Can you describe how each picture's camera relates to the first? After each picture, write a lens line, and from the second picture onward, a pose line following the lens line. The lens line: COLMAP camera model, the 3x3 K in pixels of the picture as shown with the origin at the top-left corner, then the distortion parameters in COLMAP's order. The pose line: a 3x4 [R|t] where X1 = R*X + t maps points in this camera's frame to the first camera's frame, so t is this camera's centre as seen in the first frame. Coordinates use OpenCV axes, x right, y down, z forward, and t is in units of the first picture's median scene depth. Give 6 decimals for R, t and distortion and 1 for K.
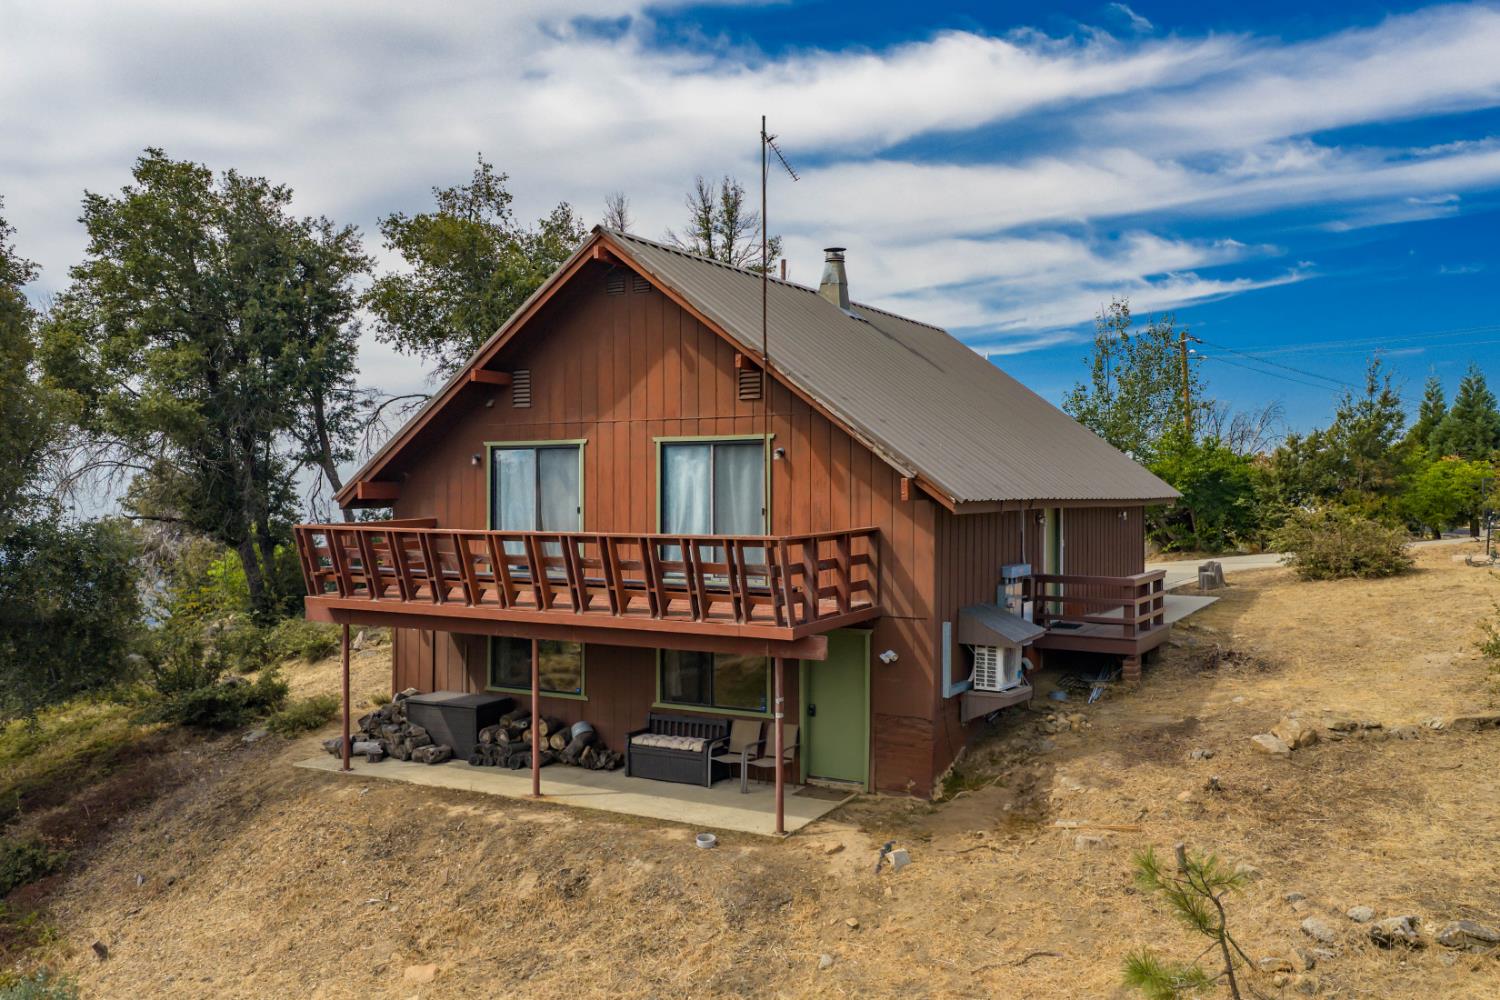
lens RADIAL K [[1229.4, 0, 750.0], [0, 1229.4, 500.0], [0, 0, 1]] dist [0.009896, -0.002301]
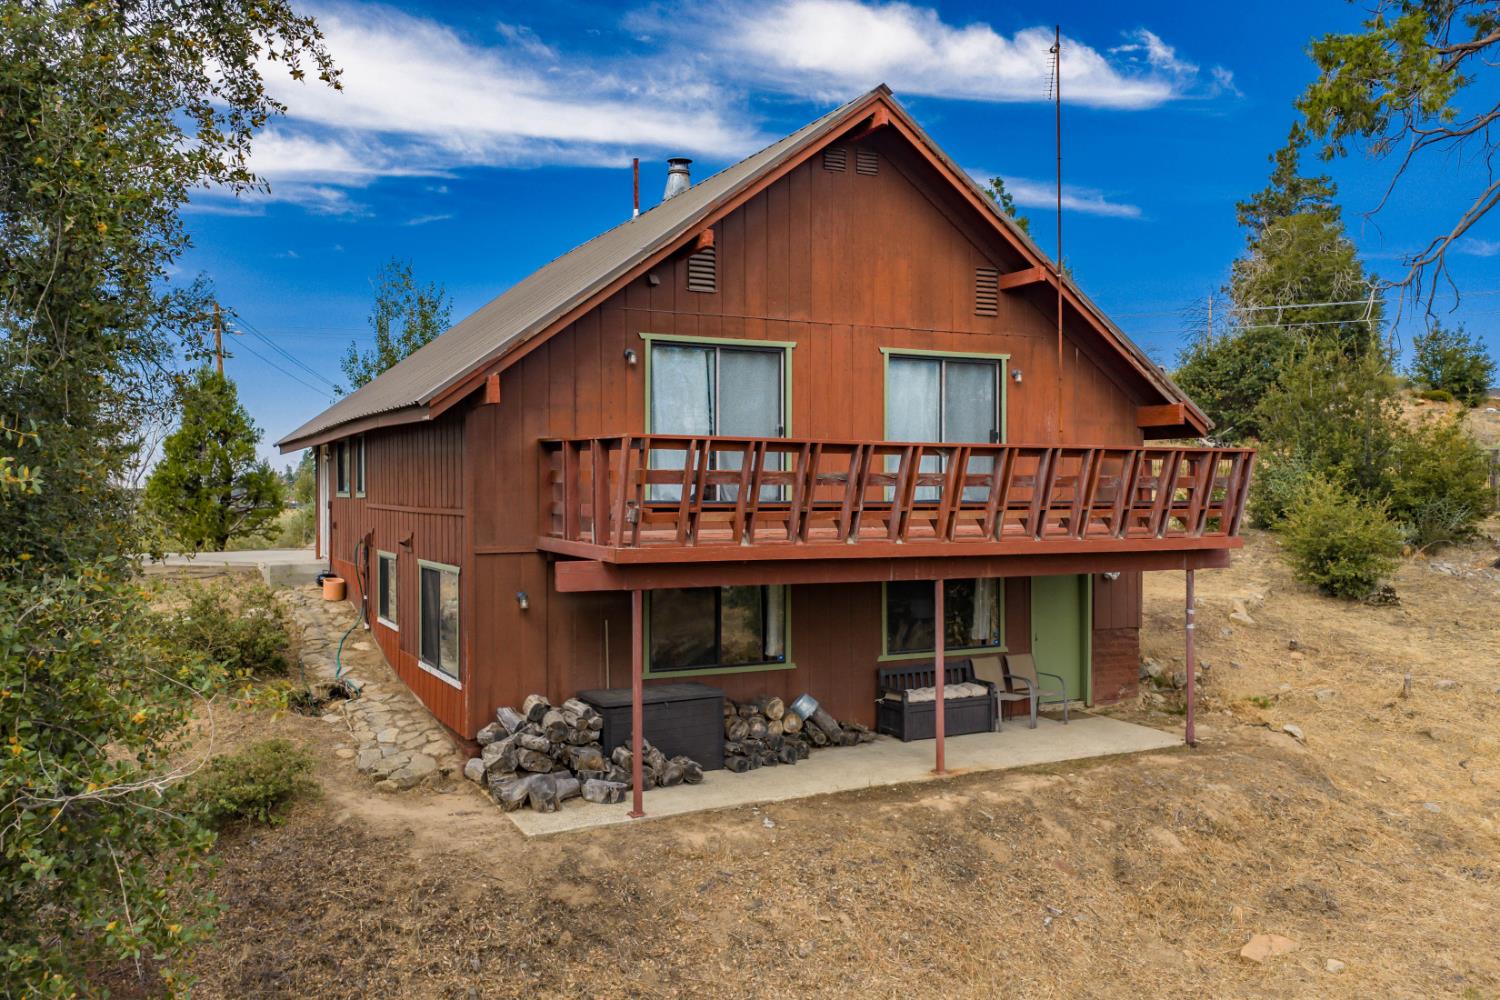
lens RADIAL K [[1229.4, 0, 750.0], [0, 1229.4, 500.0], [0, 0, 1]] dist [0.009896, -0.002301]
pose [[0.563654, -0.009745, 0.825953, -0.840440], [0.004823, 0.999952, 0.008507, 0.048012], [-0.825997, -0.000811, 0.563674, 0.592274]]
